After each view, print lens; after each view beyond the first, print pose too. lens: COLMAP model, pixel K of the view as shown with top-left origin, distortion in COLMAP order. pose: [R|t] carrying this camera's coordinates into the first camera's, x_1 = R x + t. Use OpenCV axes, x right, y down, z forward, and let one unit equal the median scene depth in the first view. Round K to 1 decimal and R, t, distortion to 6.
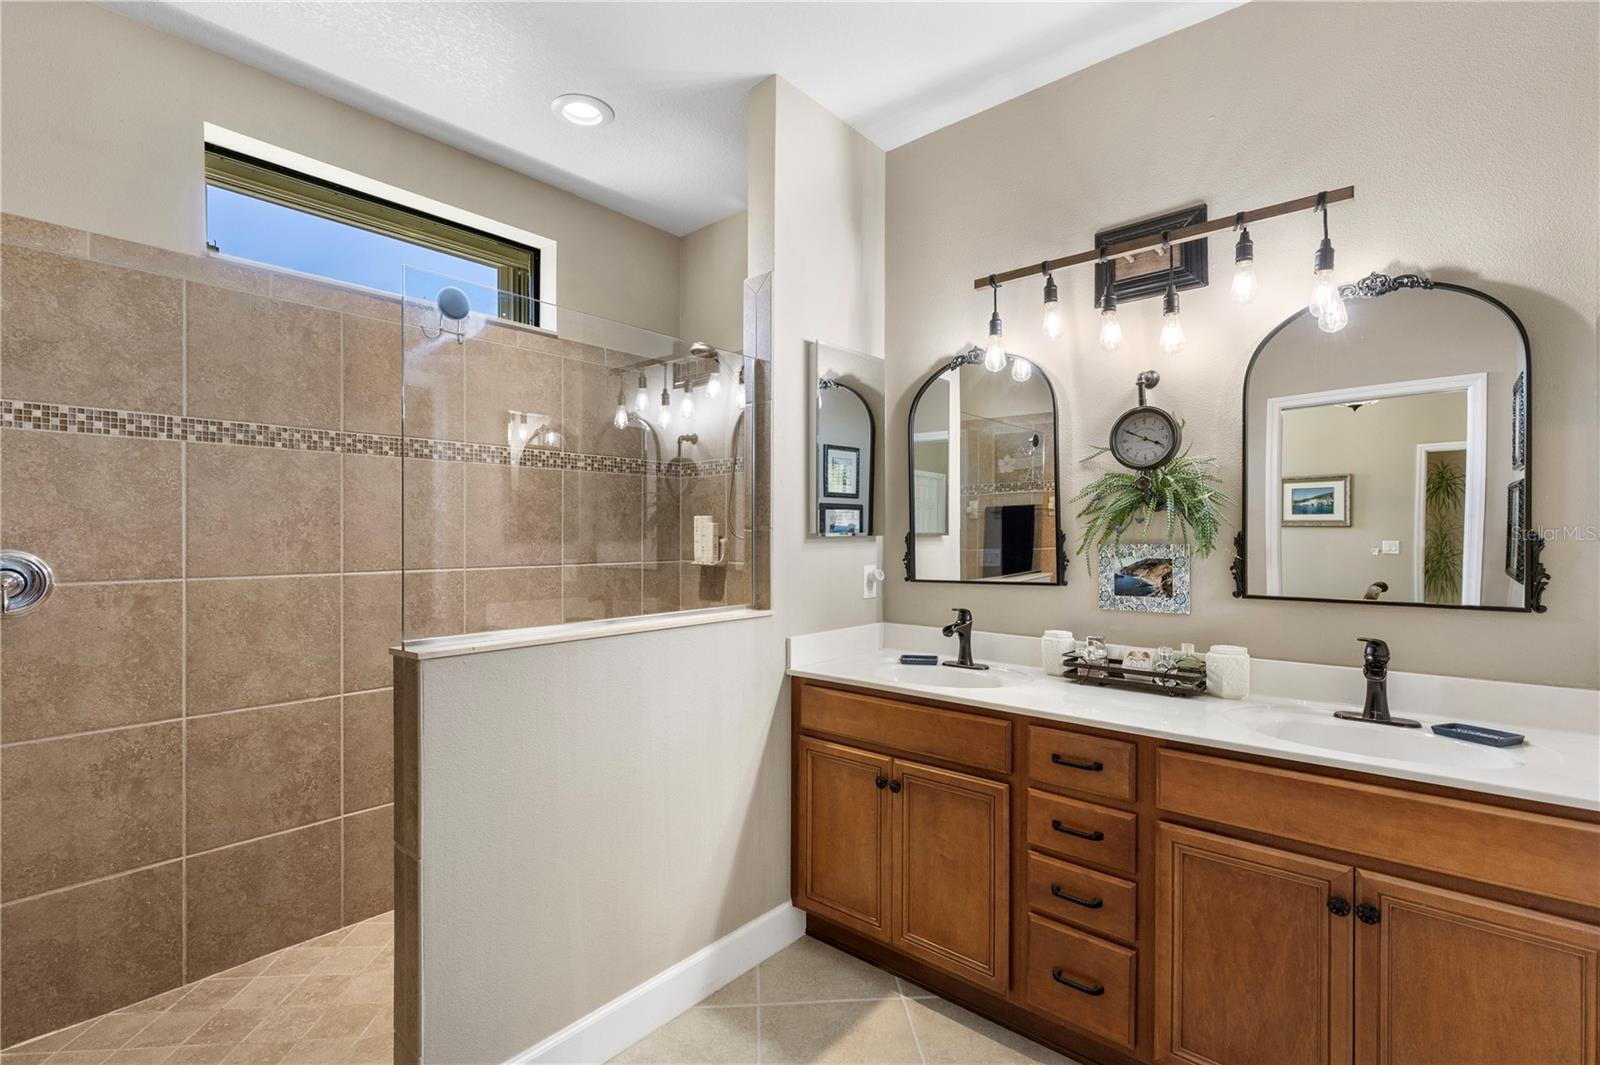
lens RADIAL K [[707.3, 0, 802.1], [0, 707.3, 540.3], [0, 0, 1]] dist [-0.022196, 0.000972]
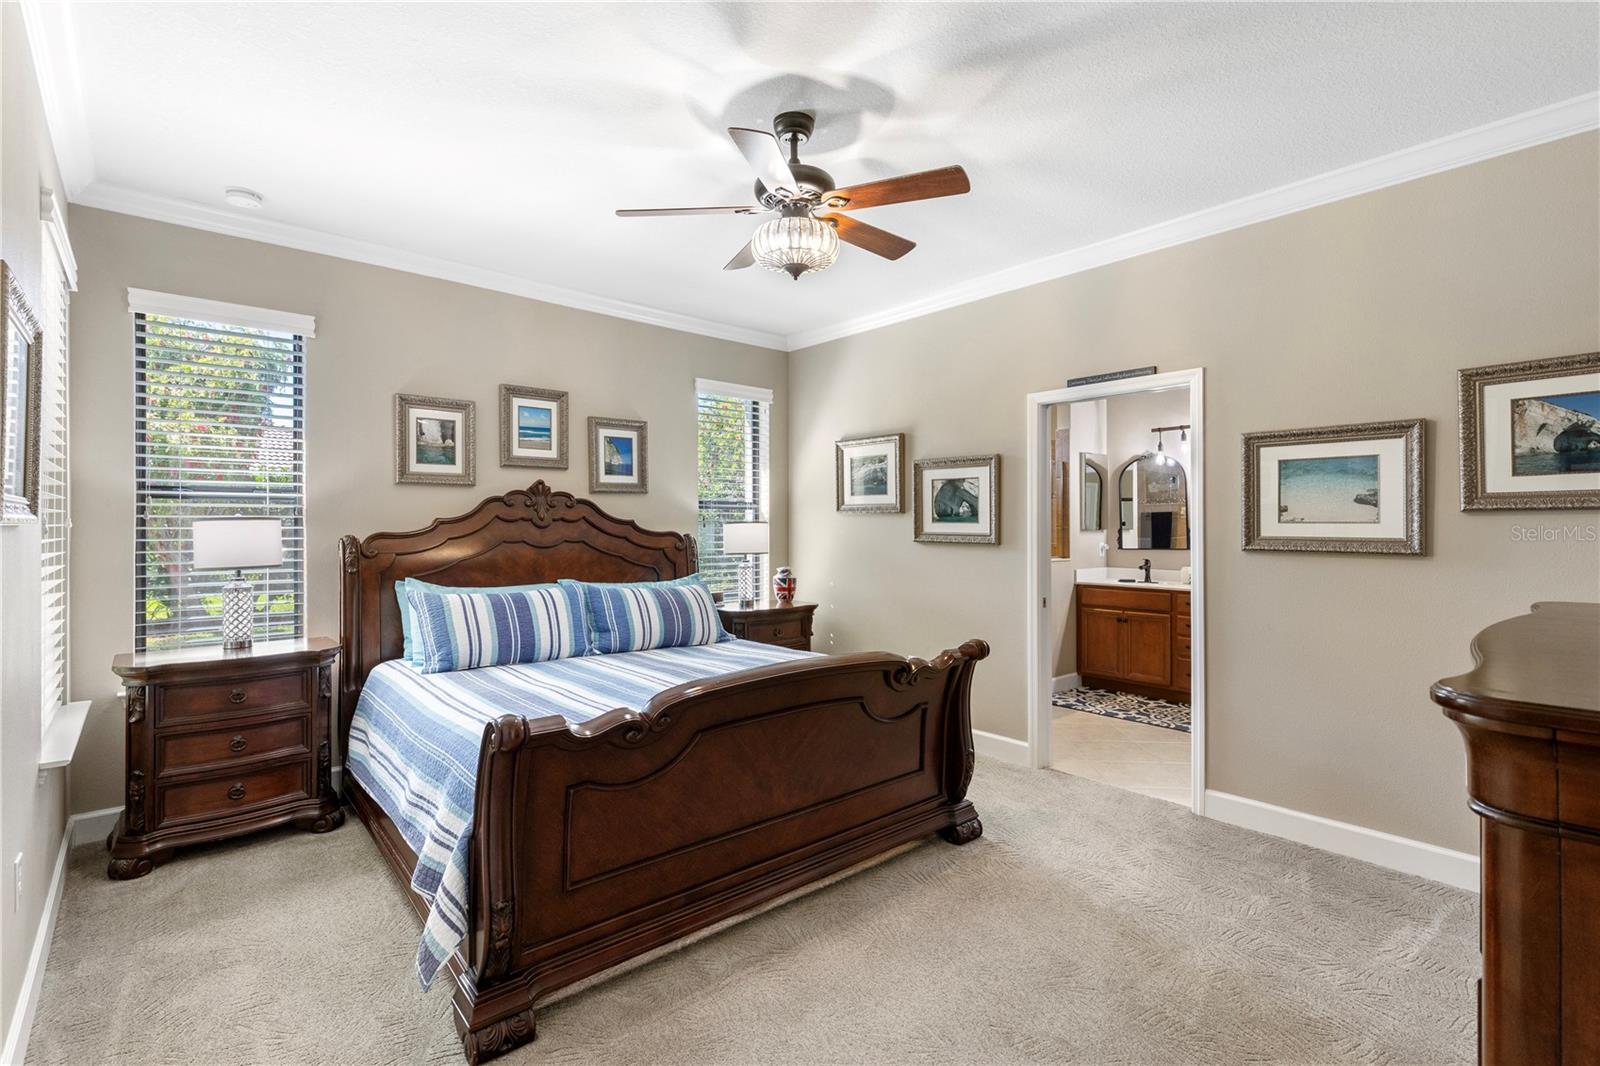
lens RADIAL K [[707.3, 0, 786.8], [0, 707.3, 525.4], [0, 0, 1]] dist [-0.022196, 0.000972]
pose [[0.985955, -0.001389, -0.167005, -0.620886], [-0.000608, 0.999929, -0.011908, 0.007687], [0.167010, 0.011842, 0.985884, -1.690956]]
